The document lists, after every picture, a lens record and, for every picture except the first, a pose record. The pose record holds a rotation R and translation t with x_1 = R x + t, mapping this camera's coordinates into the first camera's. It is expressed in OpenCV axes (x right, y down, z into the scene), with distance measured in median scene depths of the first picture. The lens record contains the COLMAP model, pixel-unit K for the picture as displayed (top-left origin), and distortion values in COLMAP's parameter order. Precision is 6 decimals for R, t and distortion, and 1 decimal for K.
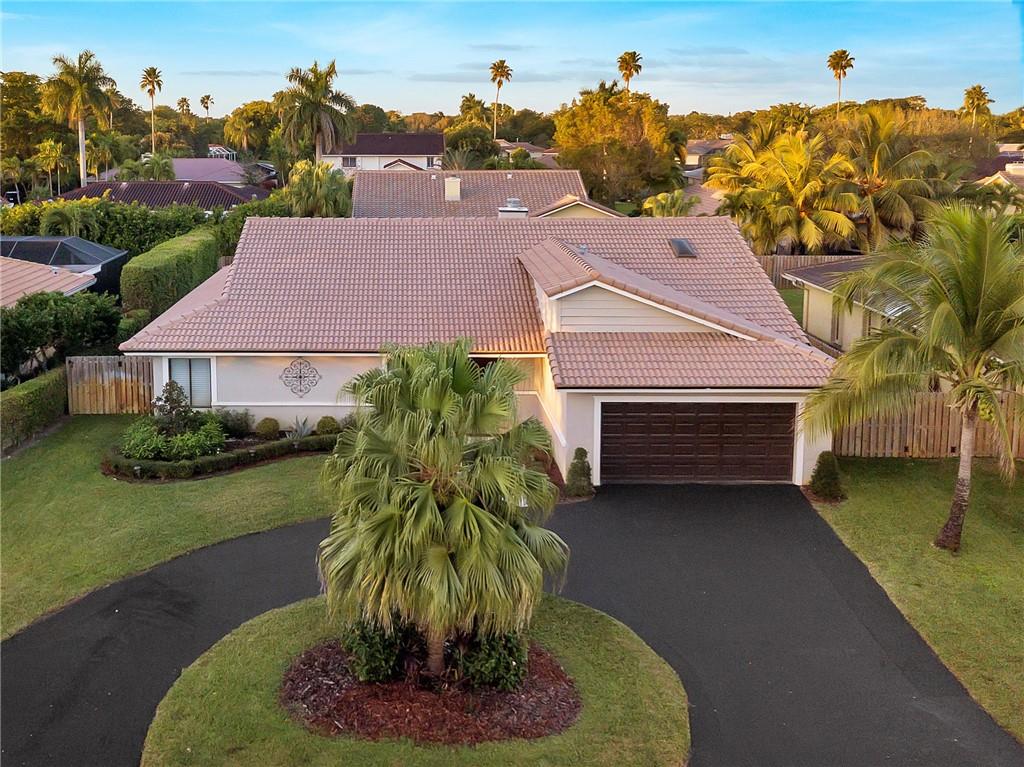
lens RADIAL K [[760.2, 0, 512.0], [0, 760.2, 383.5], [0, 0, 1]] dist [0.000007, -0.000040]
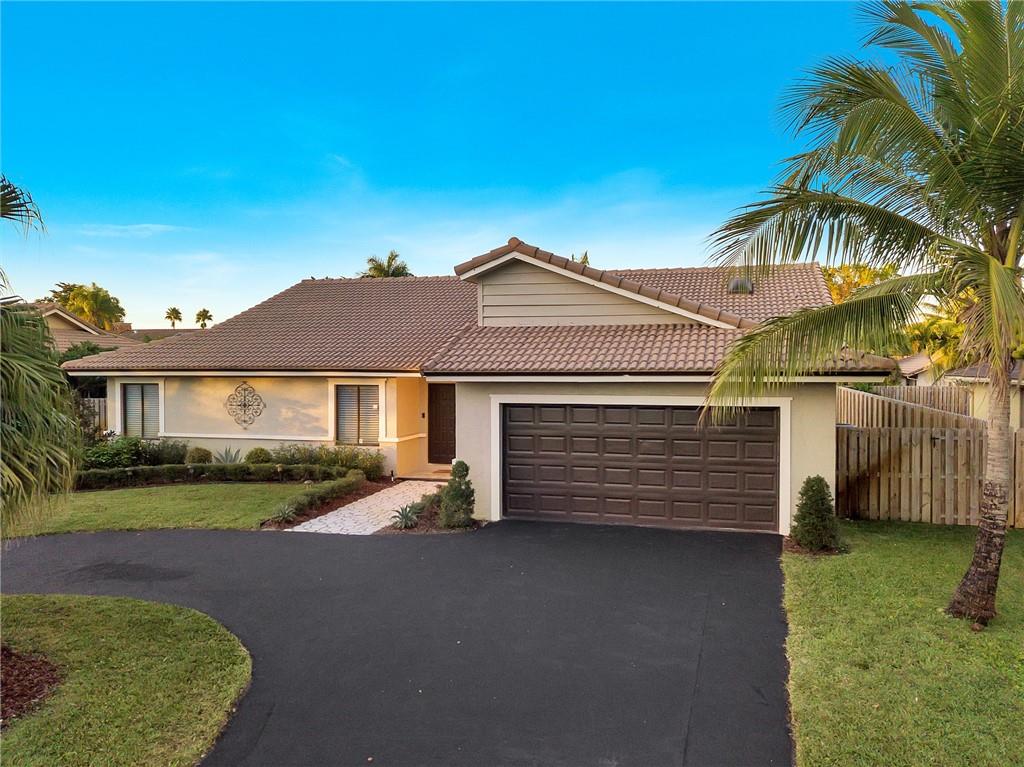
lens RADIAL K [[760.2, 0, 512.0], [0, 760.2, 383.5], [0, 0, 1]] dist [0.000007, -0.000040]
pose [[0.977225, 0.020253, -0.211238, 0.327723], [-0.053829, 0.986535, -0.154437, 0.136755], [0.205266, 0.162291, 0.965157, 0.350289]]
